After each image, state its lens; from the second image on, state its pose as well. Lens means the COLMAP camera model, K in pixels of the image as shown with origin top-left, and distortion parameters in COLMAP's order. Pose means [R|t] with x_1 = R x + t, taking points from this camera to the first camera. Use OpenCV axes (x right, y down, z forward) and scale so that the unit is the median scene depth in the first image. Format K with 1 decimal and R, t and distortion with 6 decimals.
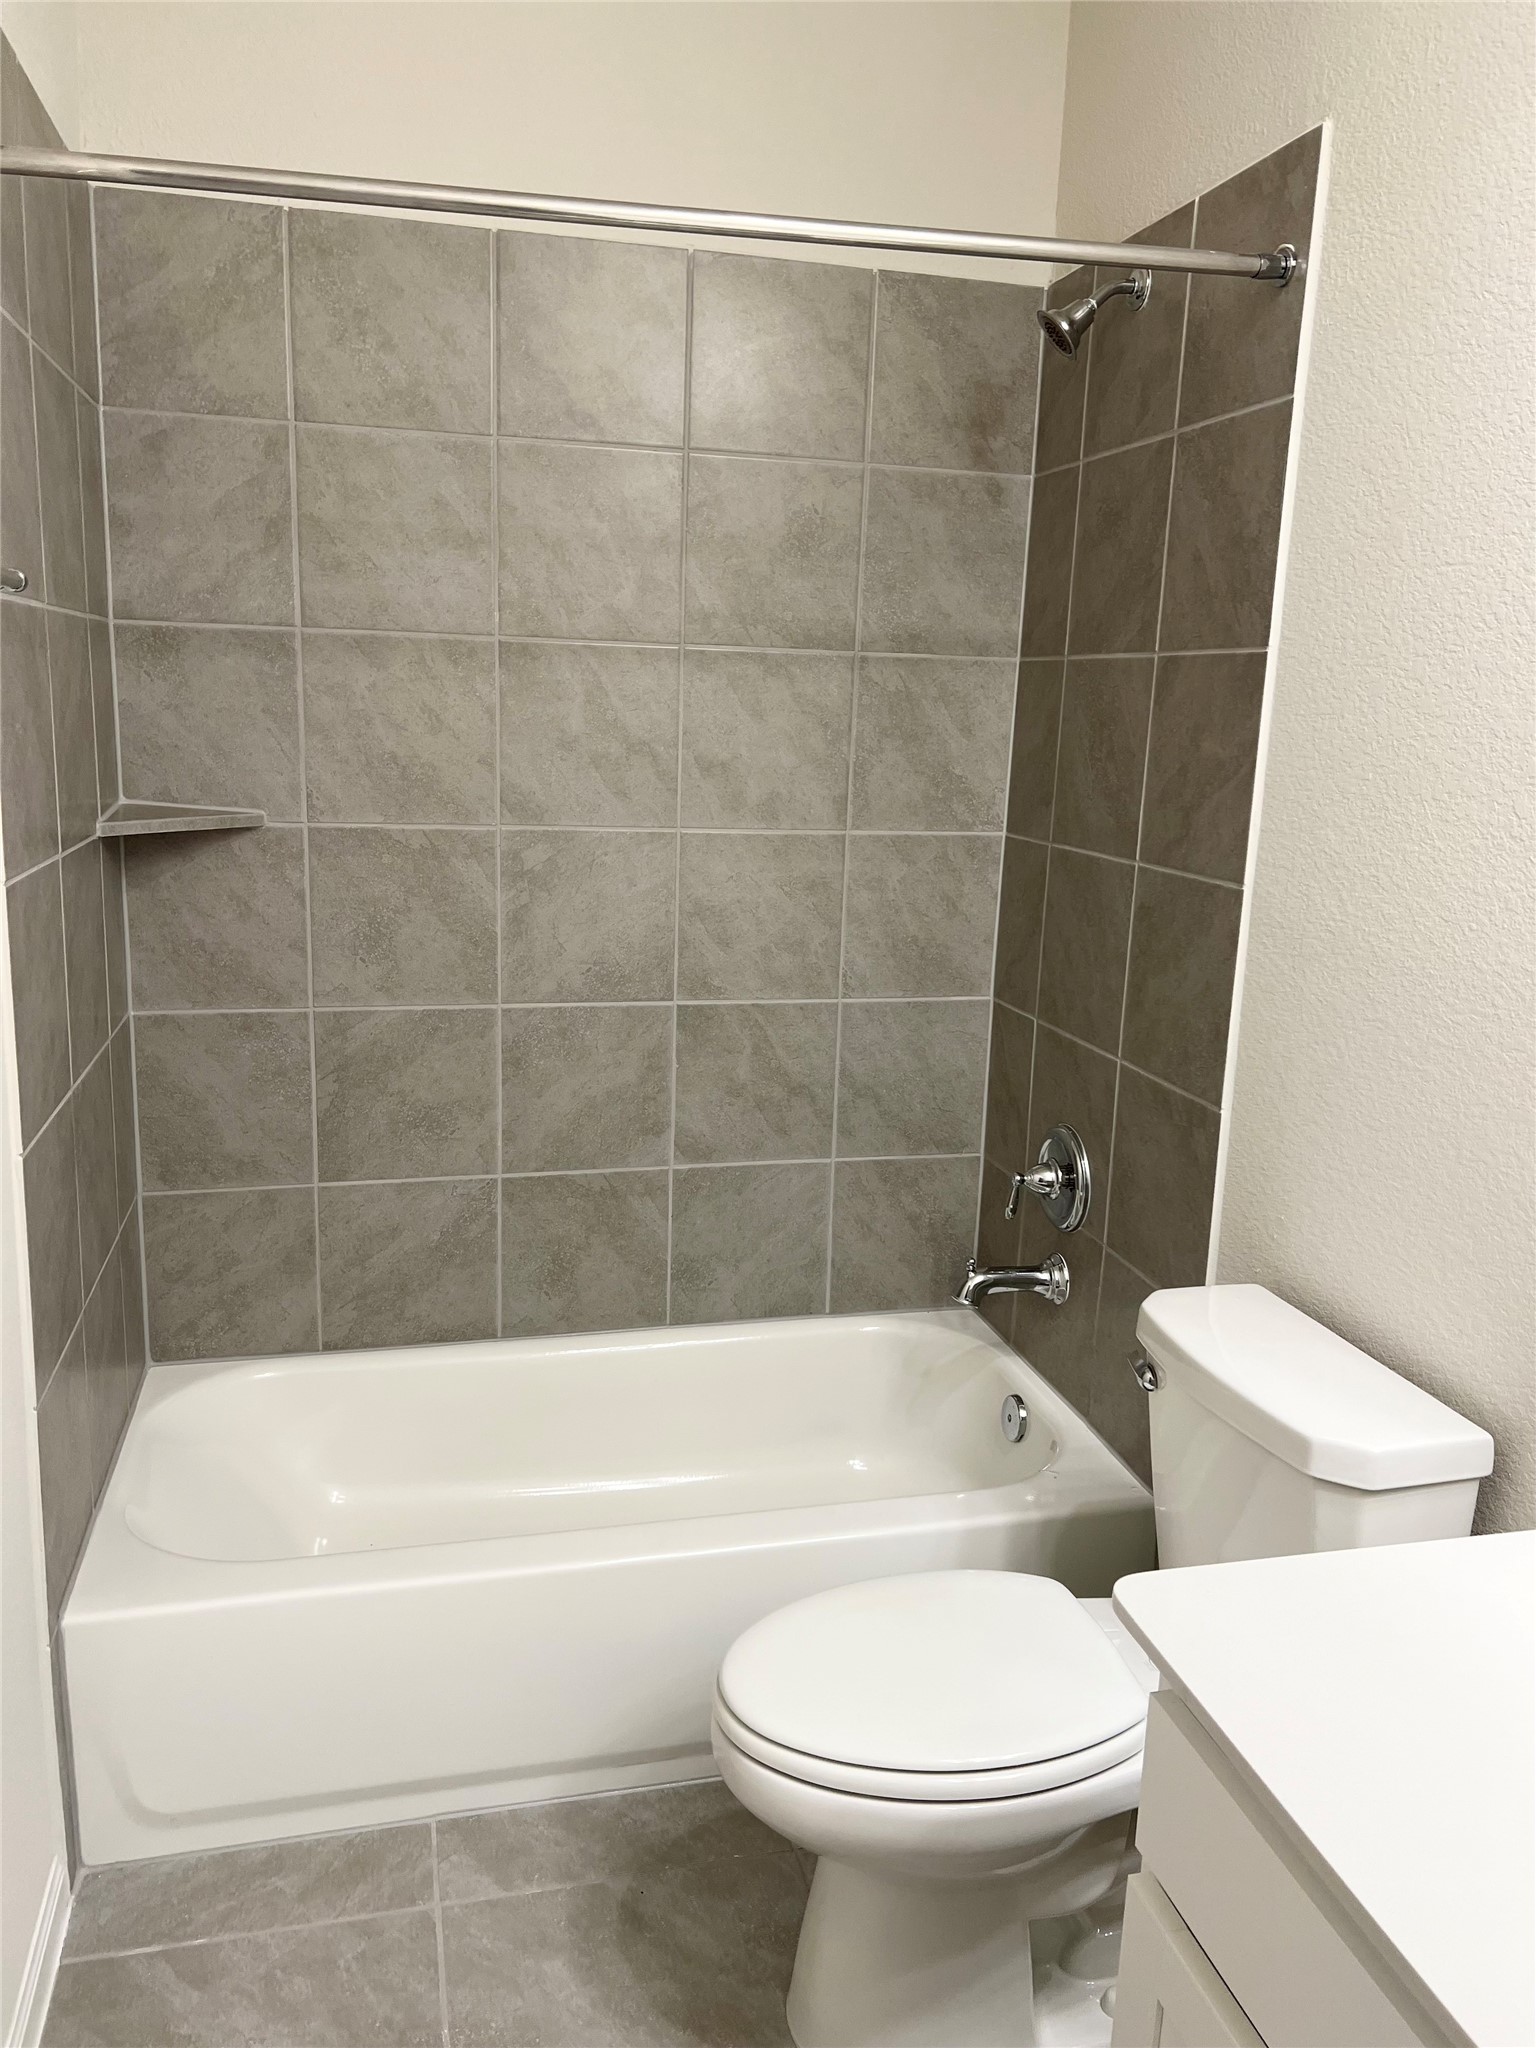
lens RADIAL K [[1544.3, 0, 756.7], [0, 1544.3, 1018.0], [0, 0, 1]] dist [0.065732, -0.080092]
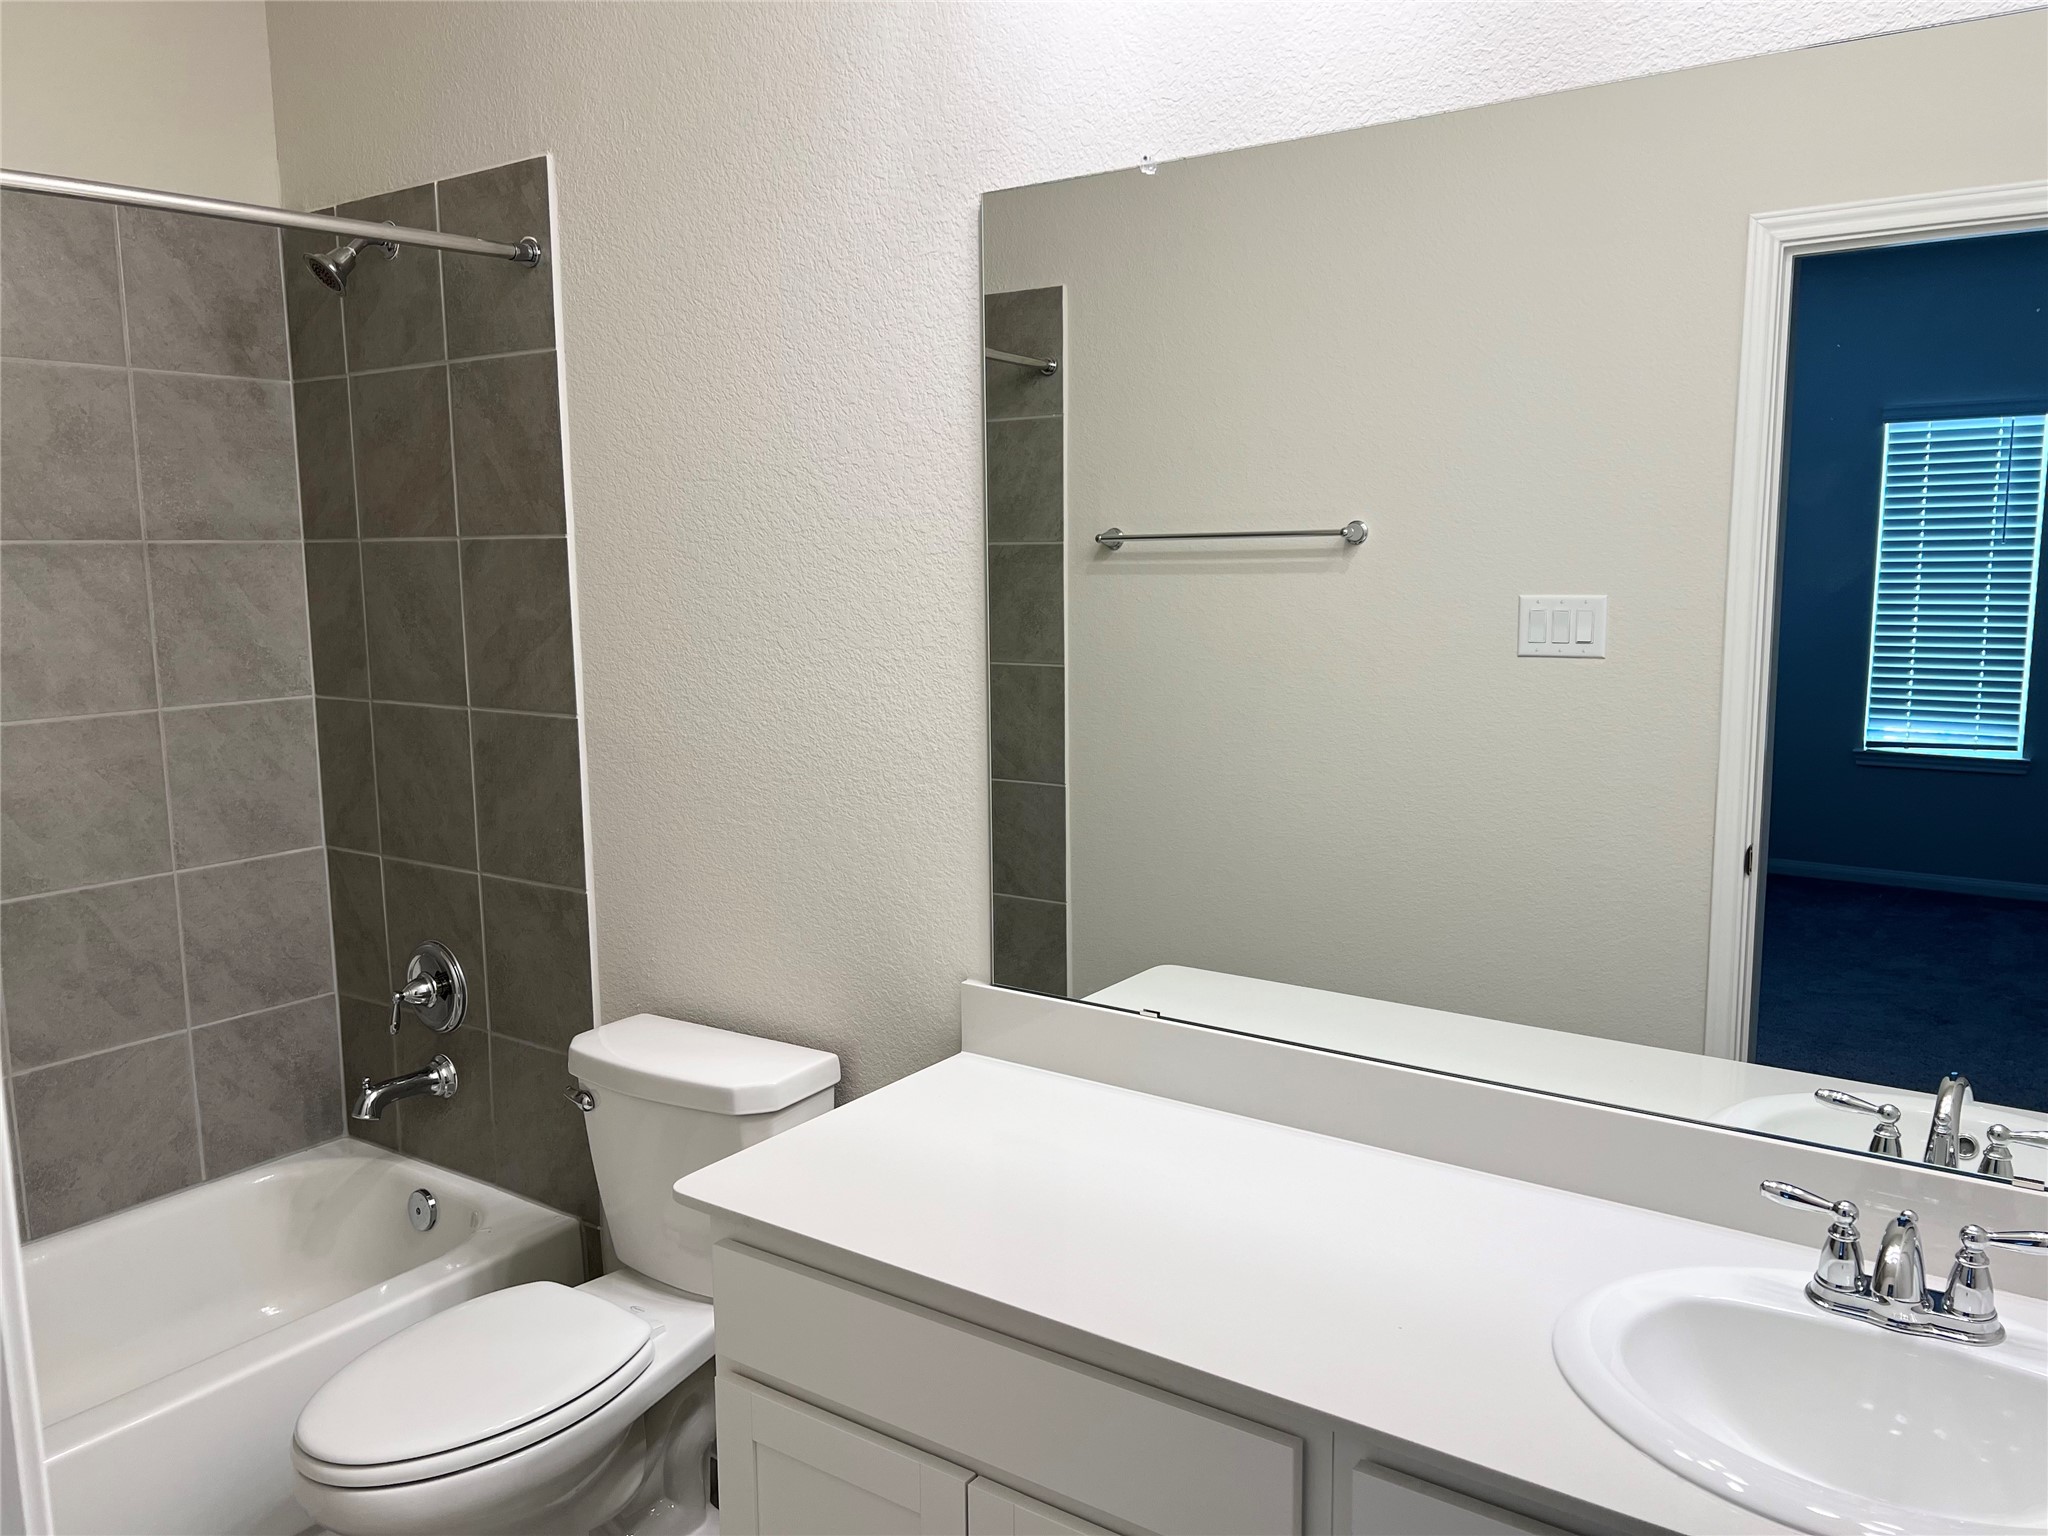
lens RADIAL K [[1544.3, 0, 1024.0], [0, 1544.3, 768.0], [0, 0, 1]] dist [0.065732, -0.080092]
pose [[0.752874, -0.135405, 0.644086, -0.194464], [0.171496, 0.985162, 0.006646, 0.010352], [-0.635429, 0.105454, 0.764924, -0.174863]]
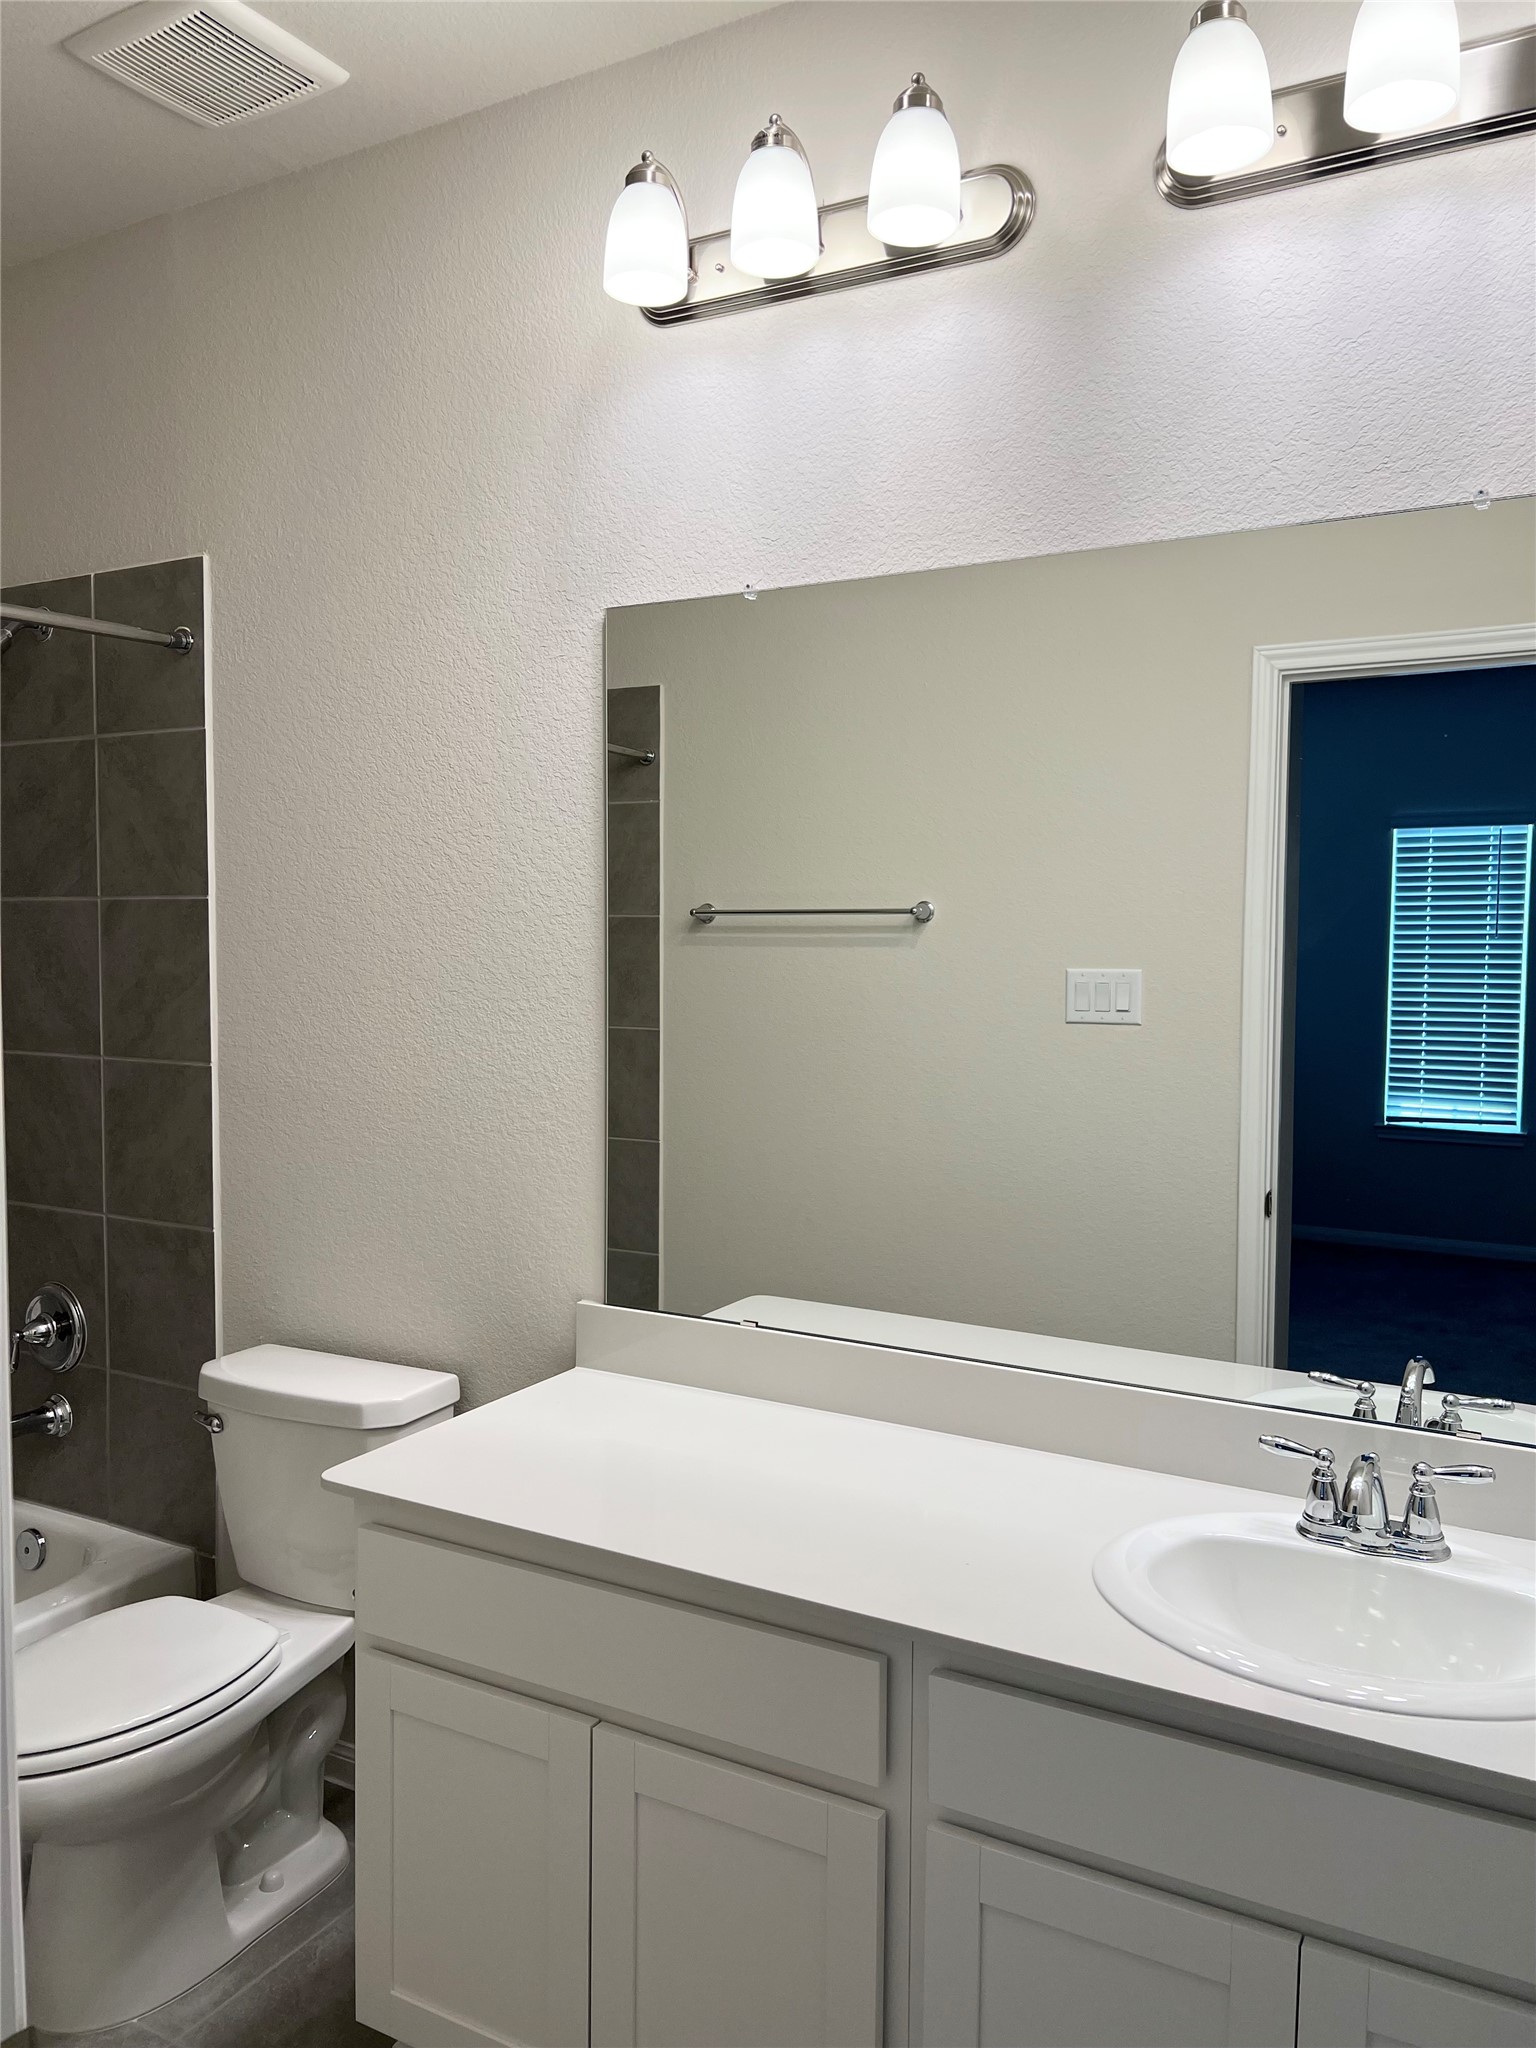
lens RADIAL K [[1528.8, 0, 757.1], [0, 1528.8, 1023.9], [0, 0, 1]] dist [0.106412, -0.190468]
pose [[0.683475, -0.074794, 0.726132, -0.279288], [0.167846, 0.984186, -0.056611, 0.031887], [-0.710415, 0.160570, 0.685220, -0.233962]]
